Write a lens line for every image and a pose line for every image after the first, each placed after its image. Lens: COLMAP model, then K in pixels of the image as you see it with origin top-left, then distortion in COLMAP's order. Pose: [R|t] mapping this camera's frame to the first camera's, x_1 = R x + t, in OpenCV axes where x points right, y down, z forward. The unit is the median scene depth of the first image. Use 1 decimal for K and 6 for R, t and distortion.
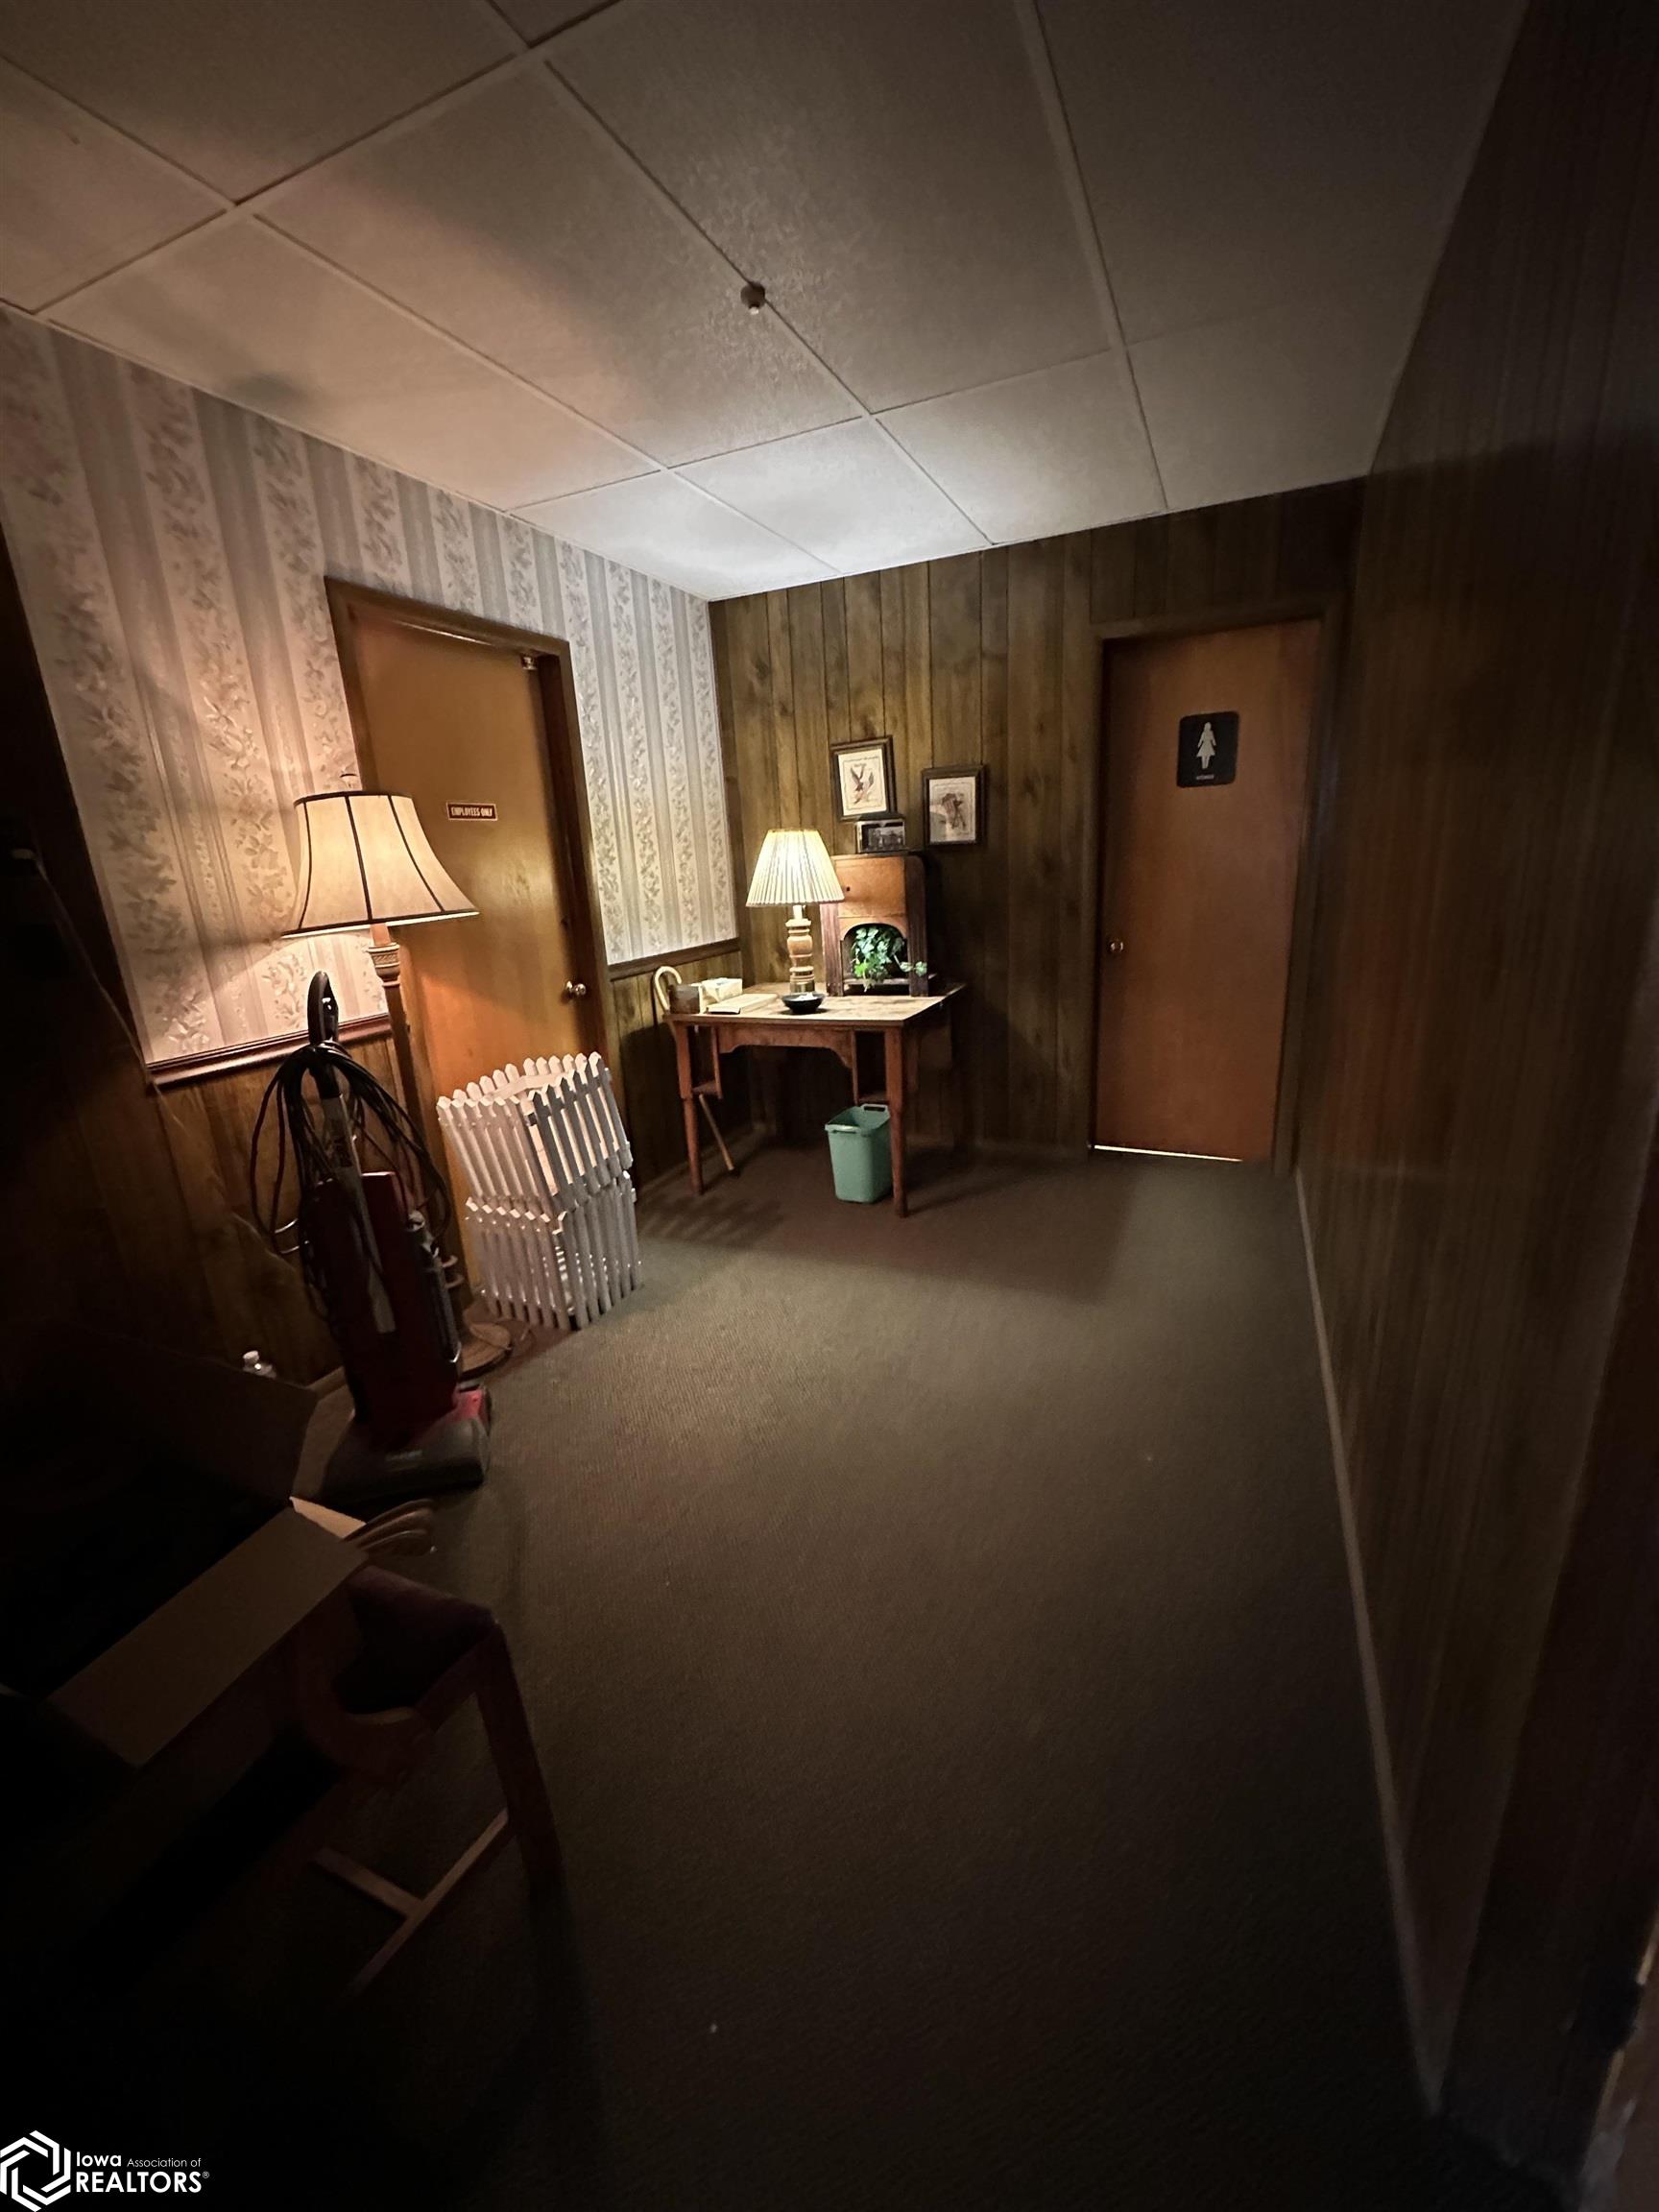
lens RADIAL K [[882.3, 0, 825.4], [0, 882.3, 1102.6], [0, 0, 1]] dist [-0.000238, 0.000224]
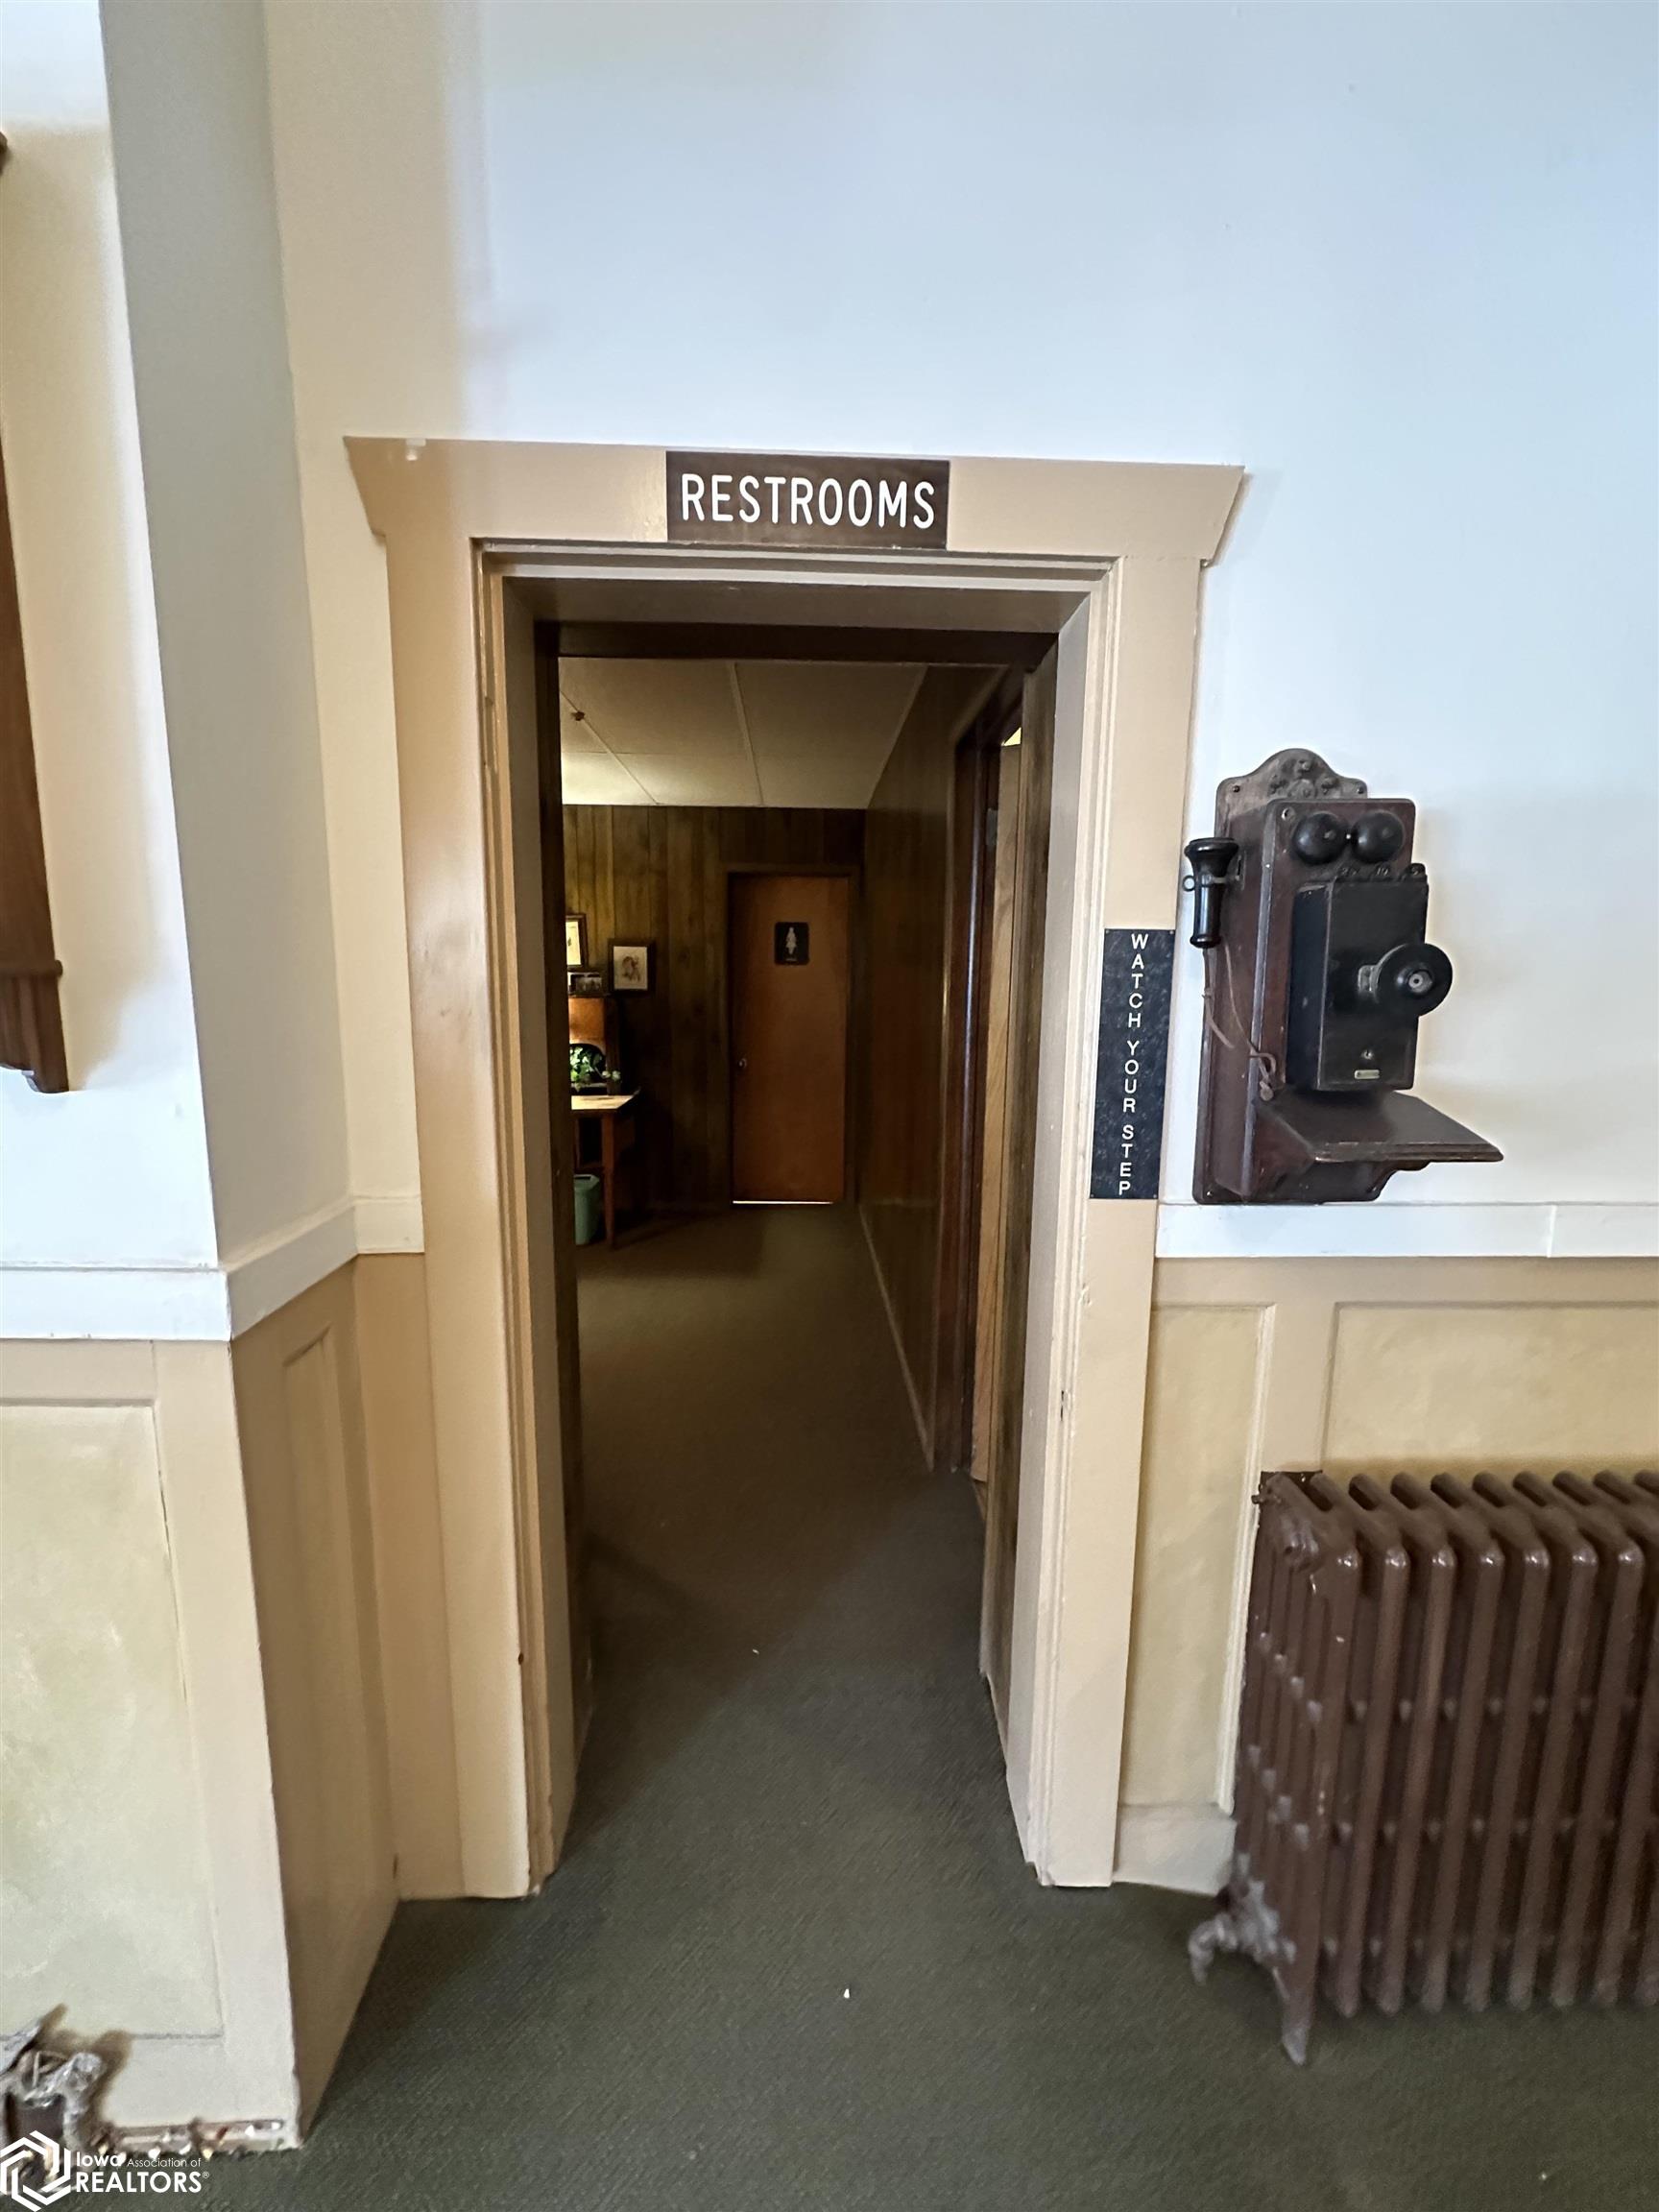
lens RADIAL K [[882.3, 0, 826.5], [0, 882.3, 1104.9], [0, 0, 1]] dist [-0.000238, 0.000224]
pose [[0.893713, -0.002768, 0.448631, -0.223974], [0.065729, 0.989999, -0.124830, 0.092493], [-0.443798, 0.141050, 0.884956, -0.392808]]
